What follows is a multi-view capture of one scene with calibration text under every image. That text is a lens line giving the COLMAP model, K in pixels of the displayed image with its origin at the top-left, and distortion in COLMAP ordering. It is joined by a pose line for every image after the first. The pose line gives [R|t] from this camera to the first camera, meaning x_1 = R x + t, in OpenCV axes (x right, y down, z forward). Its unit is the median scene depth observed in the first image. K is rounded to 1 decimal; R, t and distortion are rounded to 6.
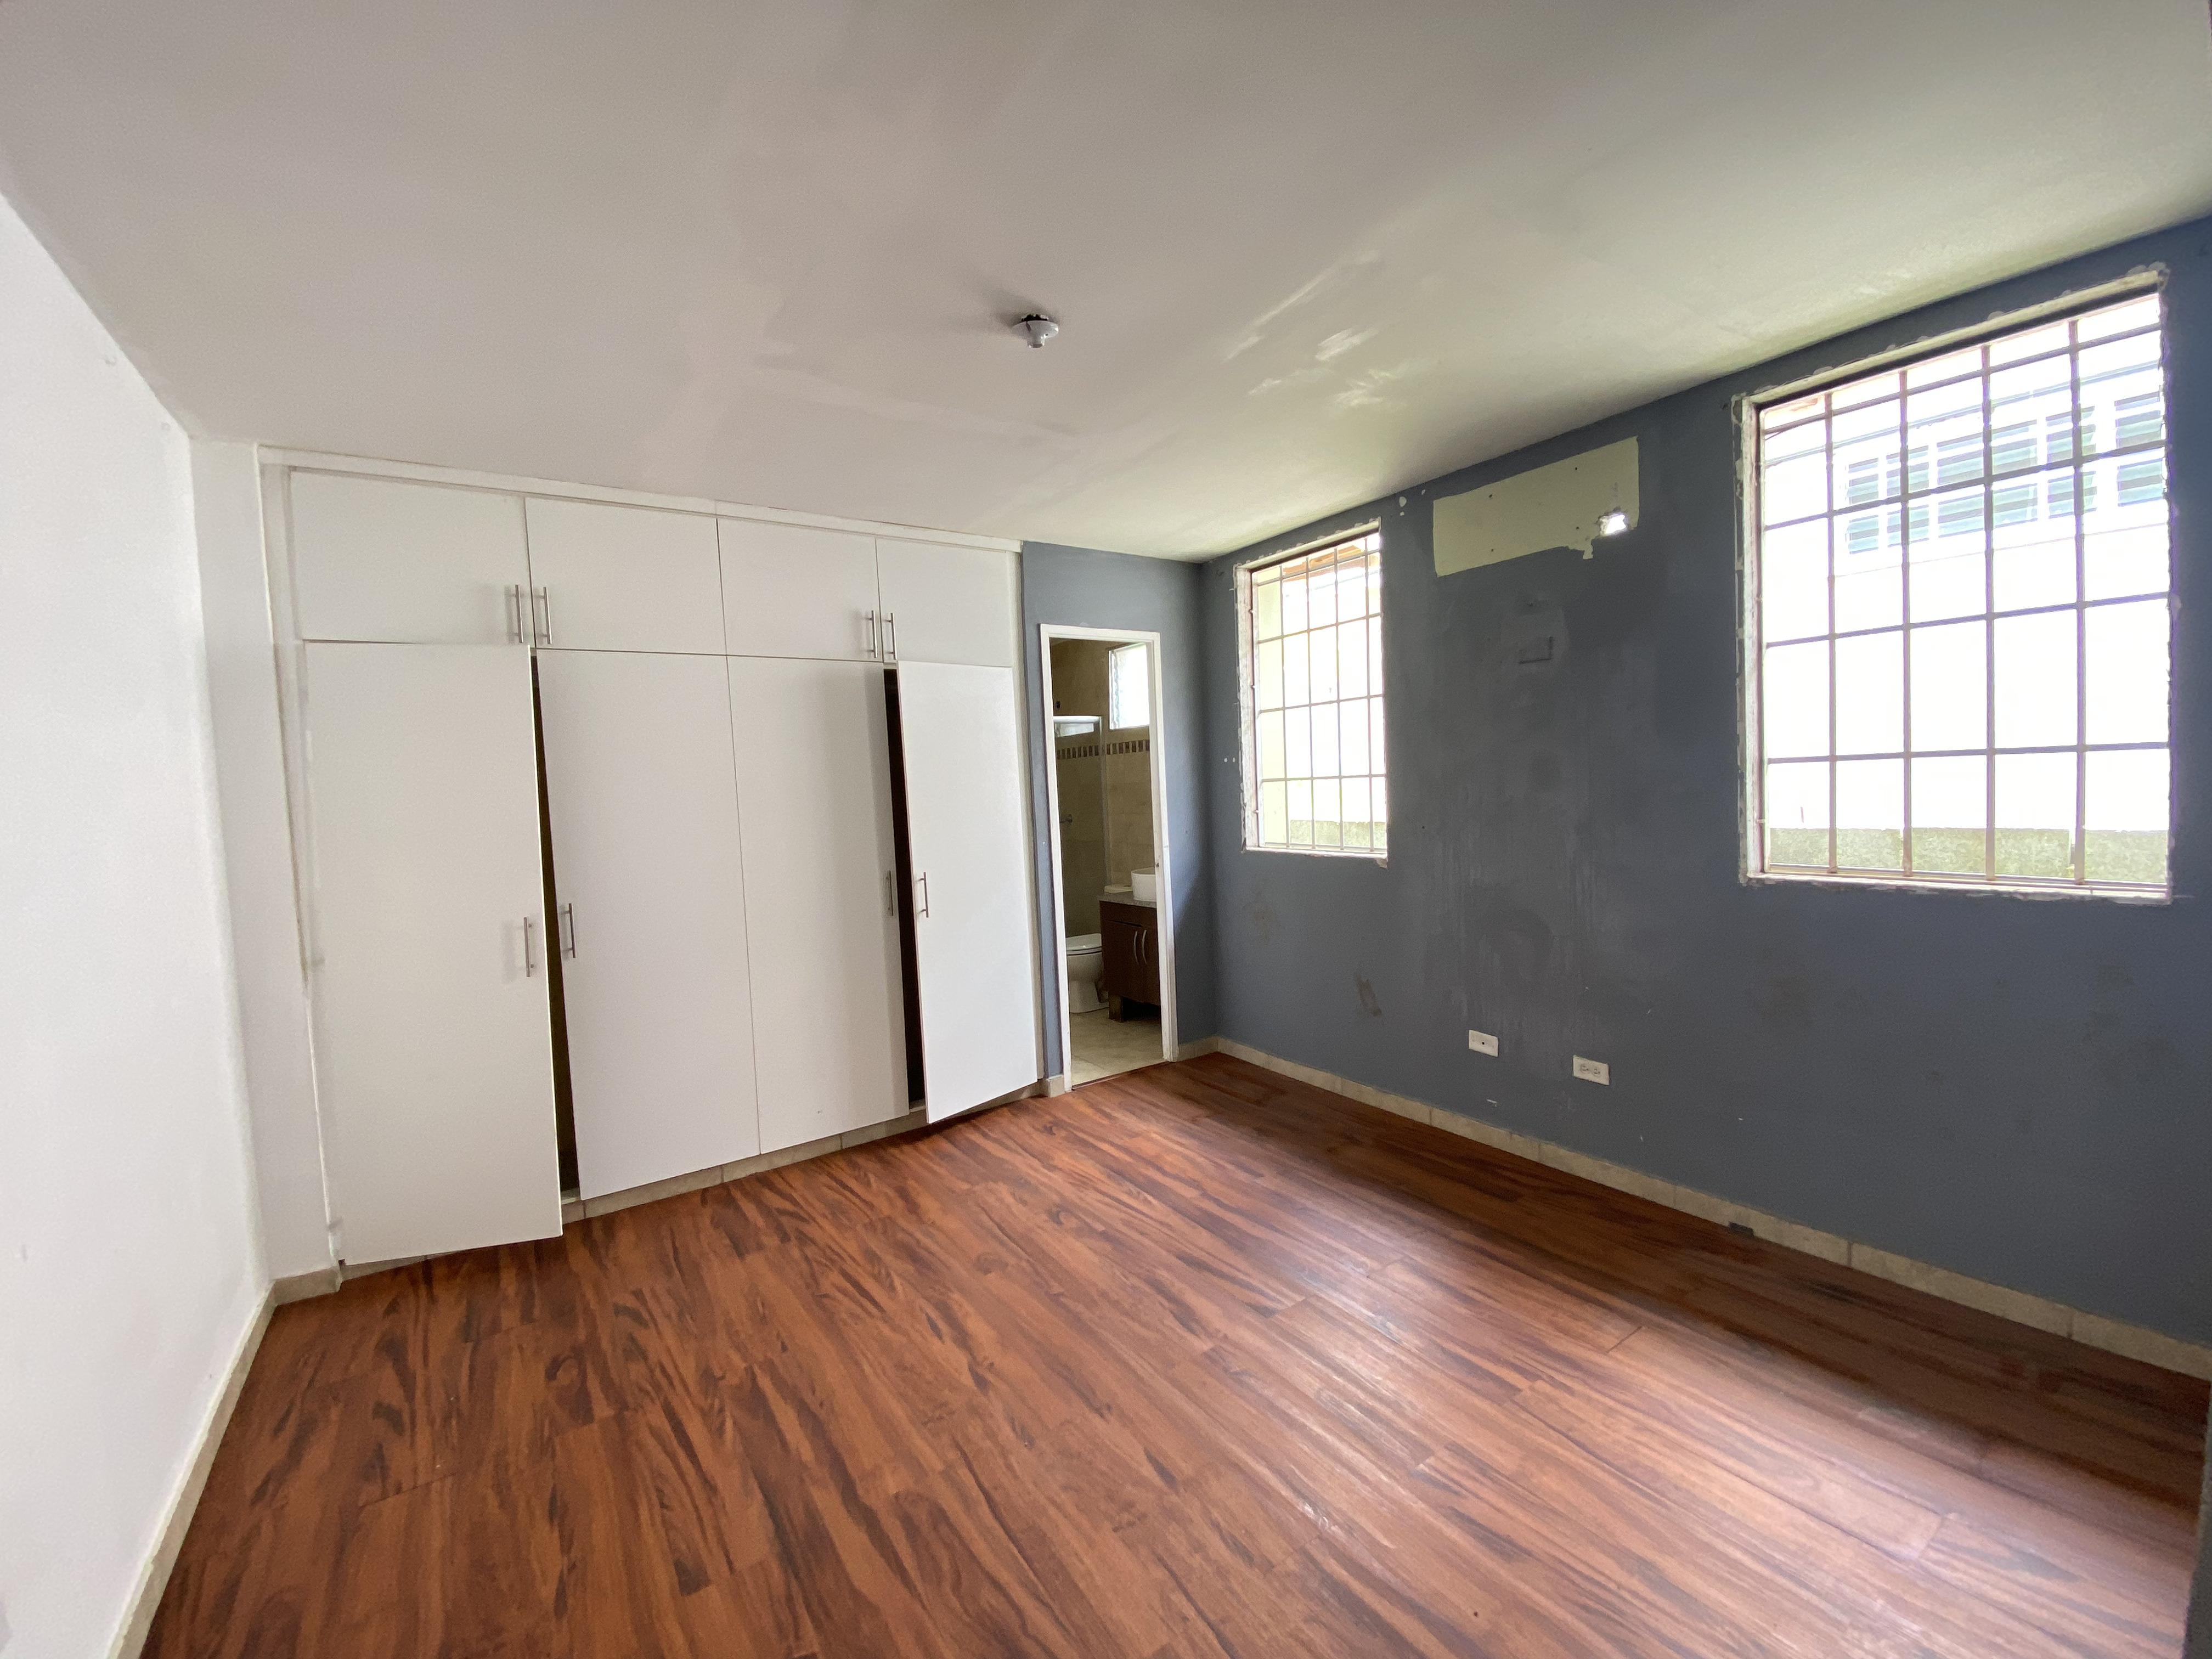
lens RADIAL K [[909.4, 0, 1107.5], [0, 909.4, 824.5], [0, 0, 1]] dist [-0.002364, -0.000446]
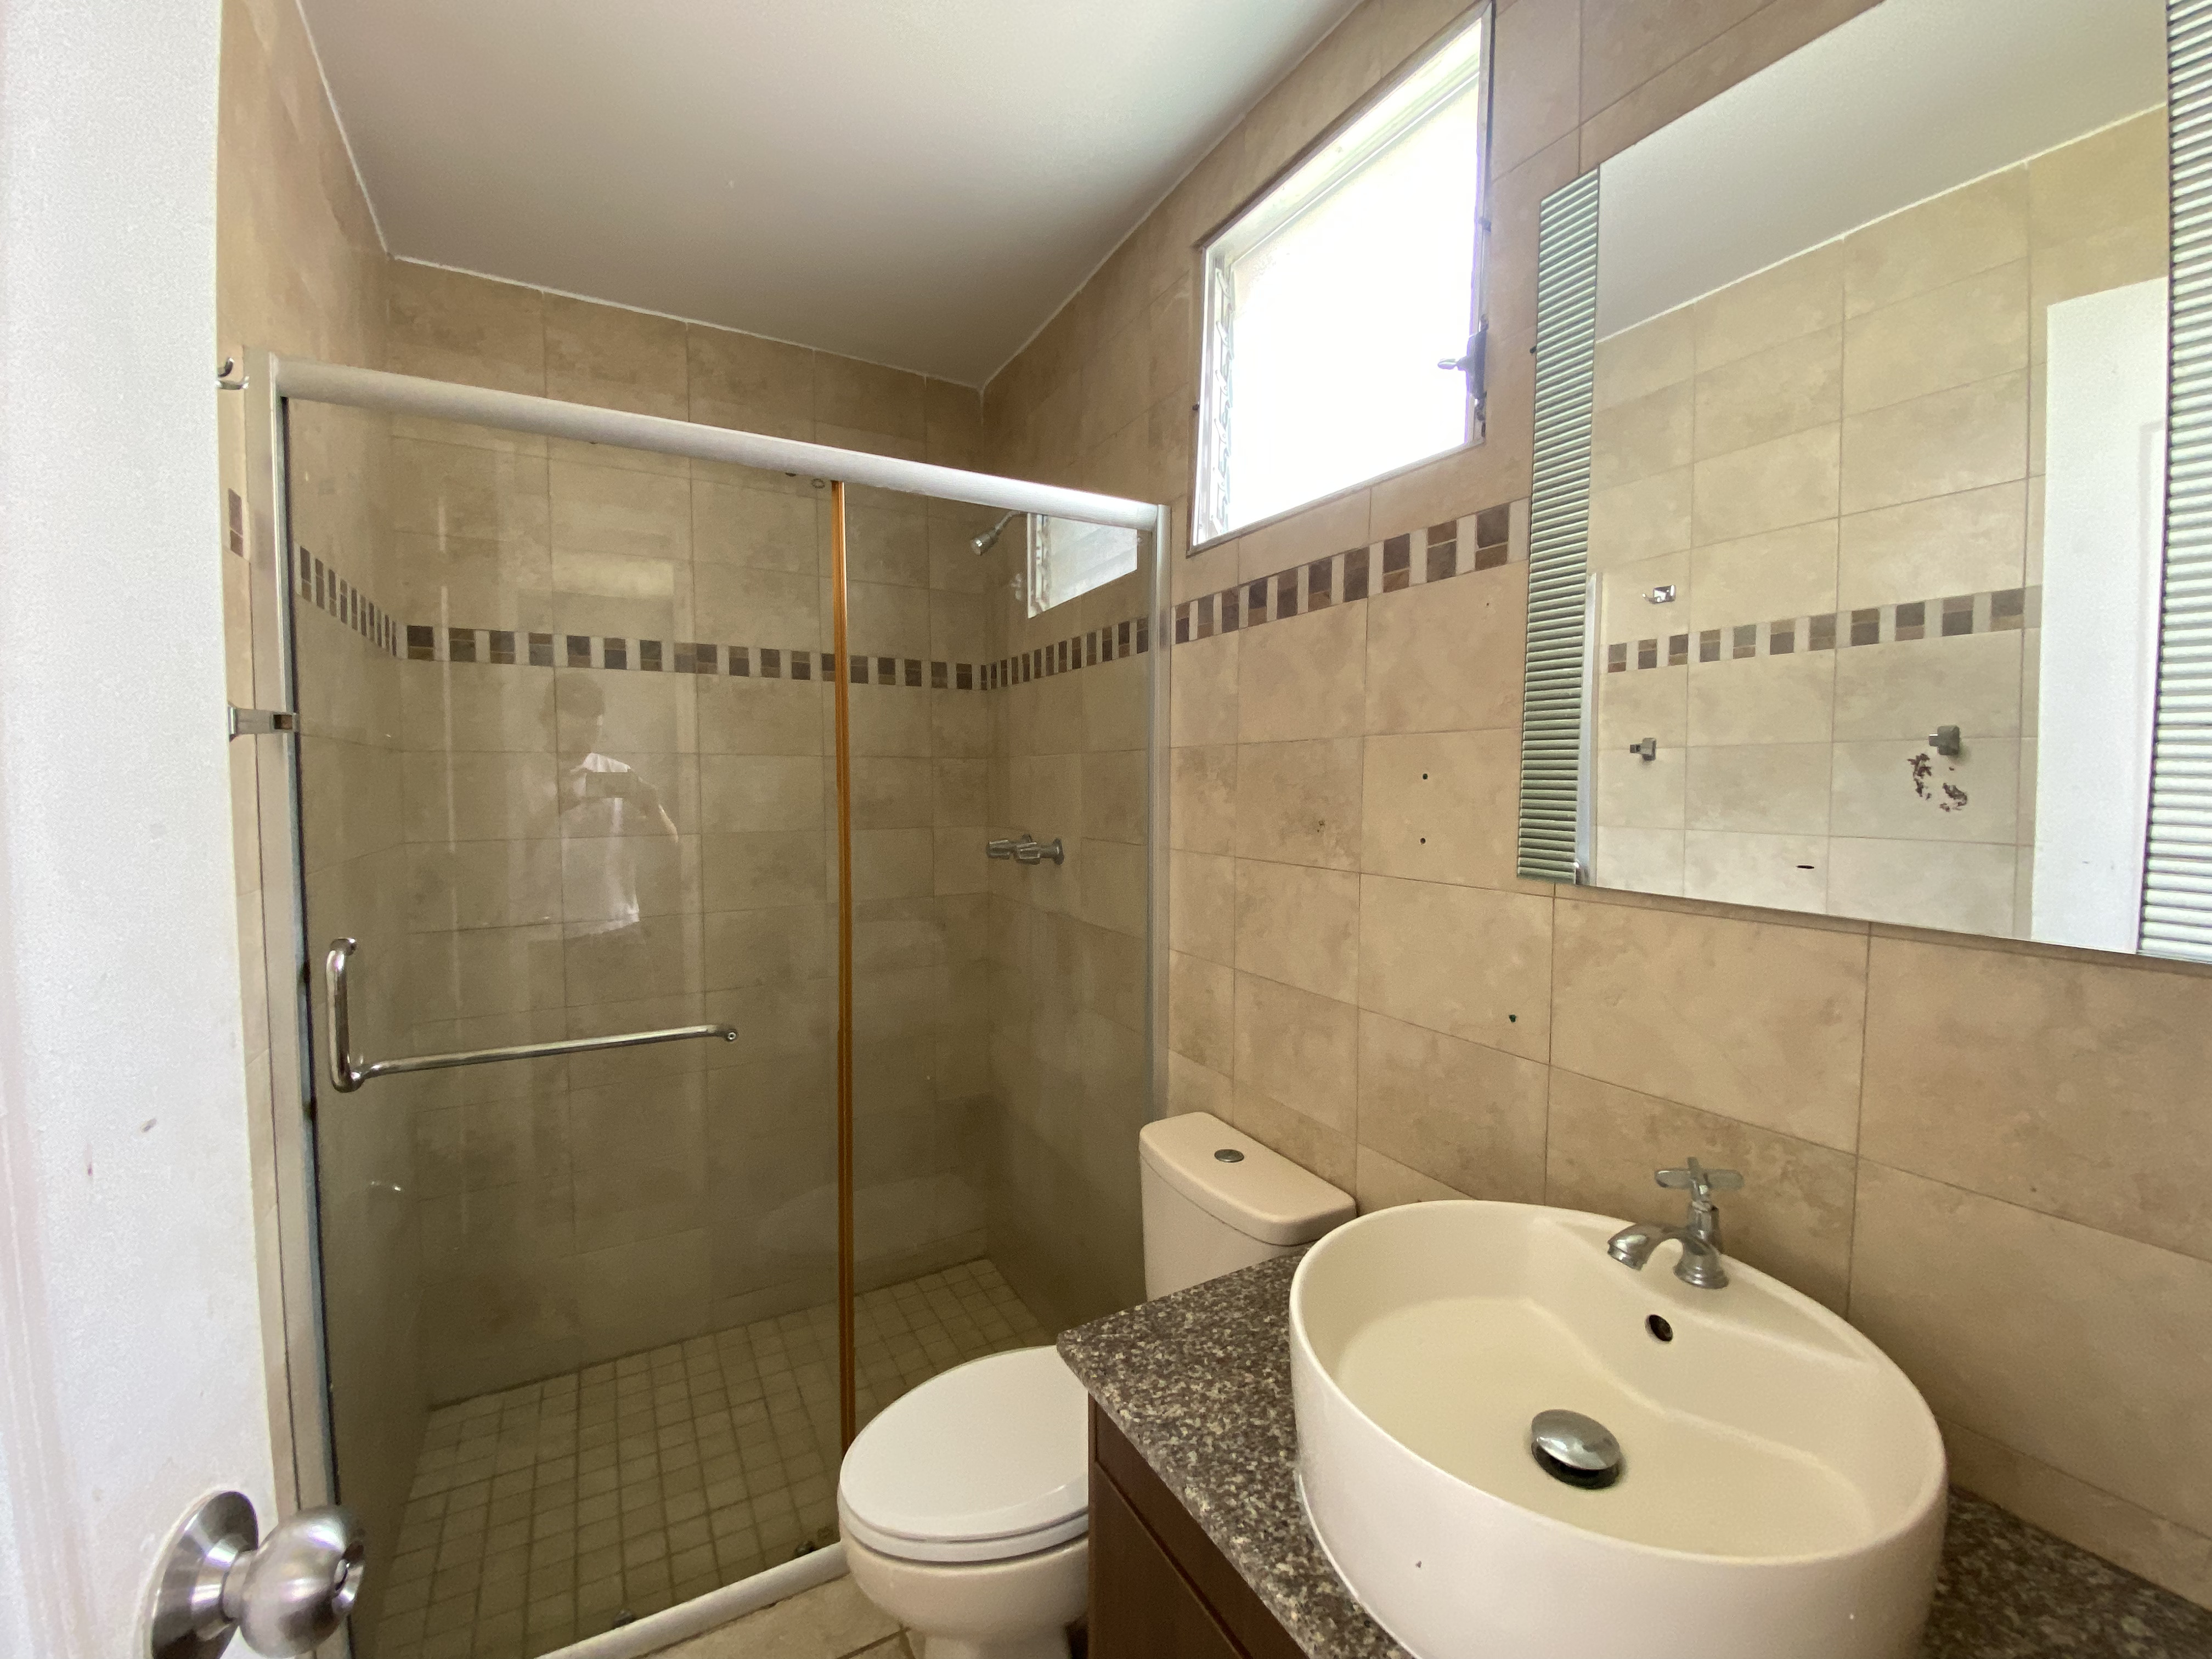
lens RADIAL K [[909.4, 0, 1102.8], [0, 909.4, 829.7], [0, 0, 1]] dist [-0.002364, -0.000446]
pose [[0.995622, 0.054529, -0.075914, 0.000921], [-0.054310, 0.998512, 0.004948, -0.018456], [0.076071, -0.000804, 0.997102, 0.716685]]
